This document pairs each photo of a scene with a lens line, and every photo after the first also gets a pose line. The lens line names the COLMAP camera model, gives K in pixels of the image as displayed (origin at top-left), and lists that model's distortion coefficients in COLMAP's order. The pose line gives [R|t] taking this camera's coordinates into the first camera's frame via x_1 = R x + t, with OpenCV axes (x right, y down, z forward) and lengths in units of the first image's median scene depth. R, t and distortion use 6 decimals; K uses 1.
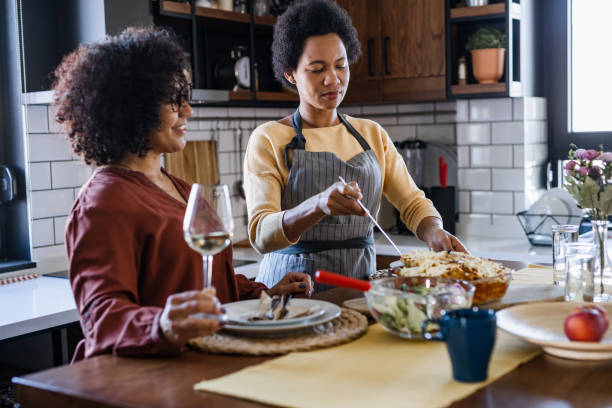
lens RADIAL K [[872.1, 0, 307.2], [0, 872.1, 207.2], [0, 0, 1]] dist [0.019966, 0.000000]
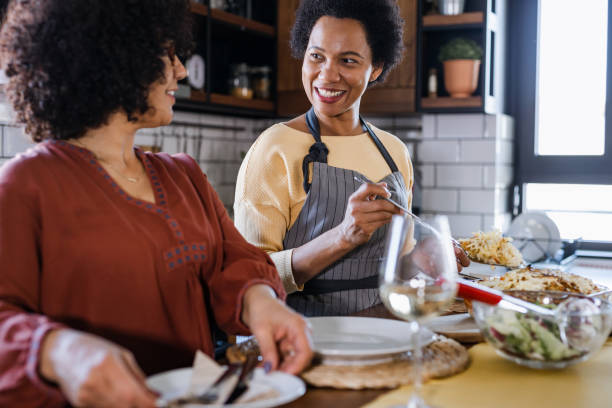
lens RADIAL K [[872.1, 0, 314.1], [0, 872.1, 200.8], [0, 0, 1]] dist [0.019966, 0.000000]
pose [[0.988896, 0.033438, 0.144797, -0.077775], [-0.026531, 0.998428, -0.049377, 0.018420], [-0.146221, 0.044987, 0.988229, 0.105470]]
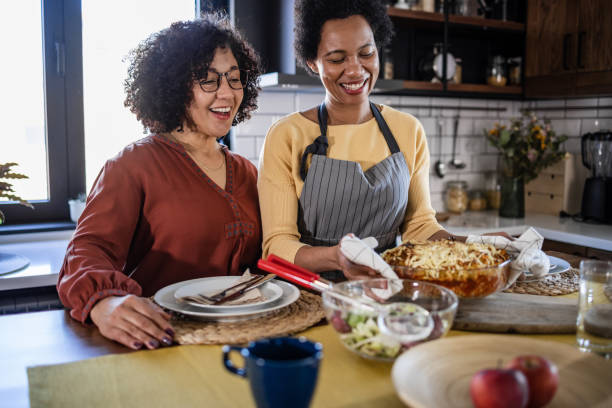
lens RADIAL K [[629.3, 0, 307.7], [0, 629.3, 201.5], [0, 0, 1]] dist [-0.052419, 0.000000]
pose [[0.894361, 0.082753, -0.439625, 0.145531], [-0.068378, 0.996482, 0.048468, -0.007010], [0.442089, -0.013287, 0.896873, 0.194501]]
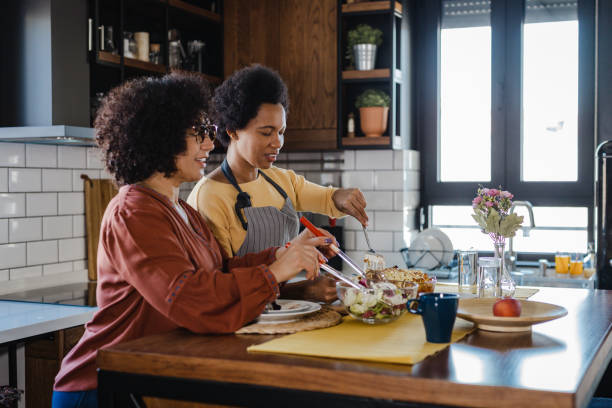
lens RADIAL K [[872.1, 0, 306.1], [0, 872.1, 214.8], [0, 0, 1]] dist [0.019966, 0.000000]
pose [[0.981169, 0.020828, 0.192025, -0.097396], [-0.010300, 0.998397, -0.055663, 0.025399], [-0.192876, 0.052637, 0.979810, -0.102142]]
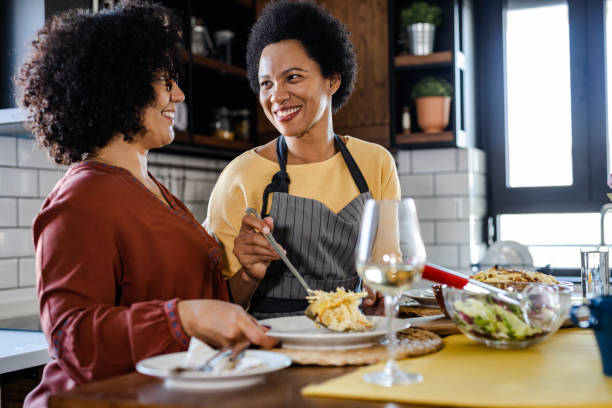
lens RADIAL K [[872.1, 0, 312.1], [0, 872.1, 199.9], [0, 0, 1]] dist [0.019966, 0.000000]
pose [[0.986558, 0.015912, 0.162637, -0.082459], [0.002574, 0.993611, -0.112829, 0.041730], [-0.163393, 0.111731, 0.980214, 0.074813]]
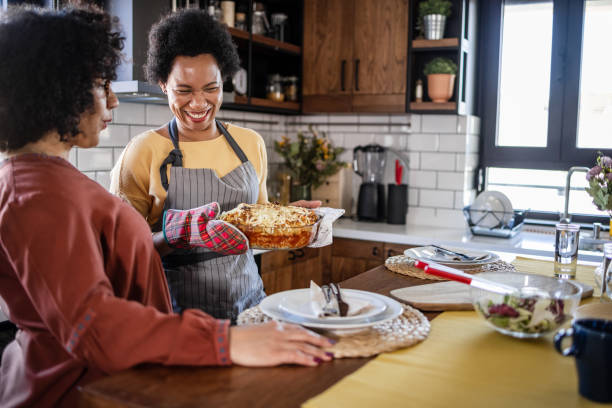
lens RADIAL K [[629.3, 0, 310.7], [0, 629.3, 198.5], [0, 0, 1]] dist [-0.052419, 0.000000]
pose [[0.993223, 0.042150, 0.108310, -0.063644], [-0.042504, 0.999096, 0.000958, 0.000936], [-0.108172, -0.005555, 0.994117, 0.136272]]
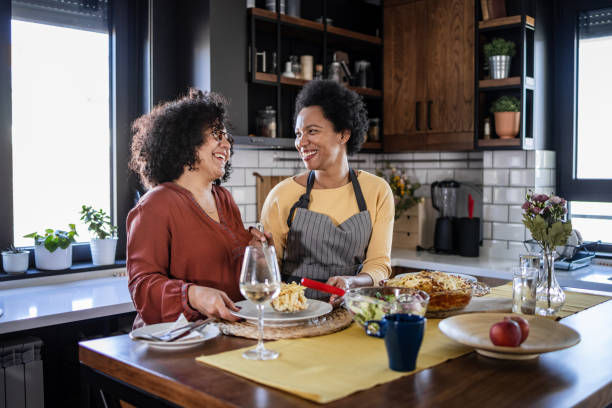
lens RADIAL K [[664.5, 0, 308.5], [0, 664.5, 204.9], [0, 0, 1]] dist [-0.047631, 0.000000]
pose [[0.988319, 0.037885, -0.147618, 0.065575], [-0.042760, 0.998635, -0.029989, -0.003179], [0.146280, 0.035951, 0.988590, 0.002642]]
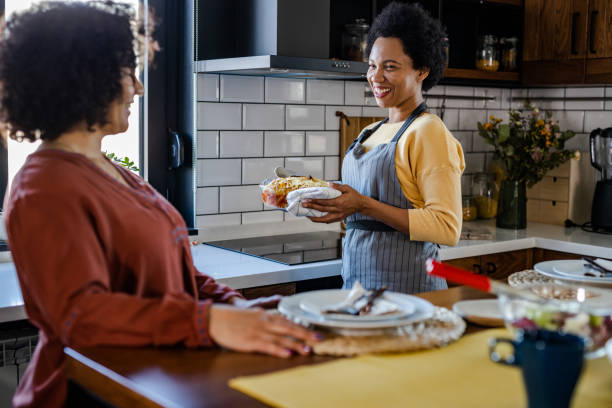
lens RADIAL K [[872.1, 0, 307.5], [0, 872.1, 202.5], [0, 0, 1]] dist [0.019966, 0.000000]
pose [[0.961598, 0.072651, -0.264671, 0.061783], [-0.068078, 0.997330, 0.026423, -0.002796], [0.265884, -0.007391, 0.963977, 0.054550]]
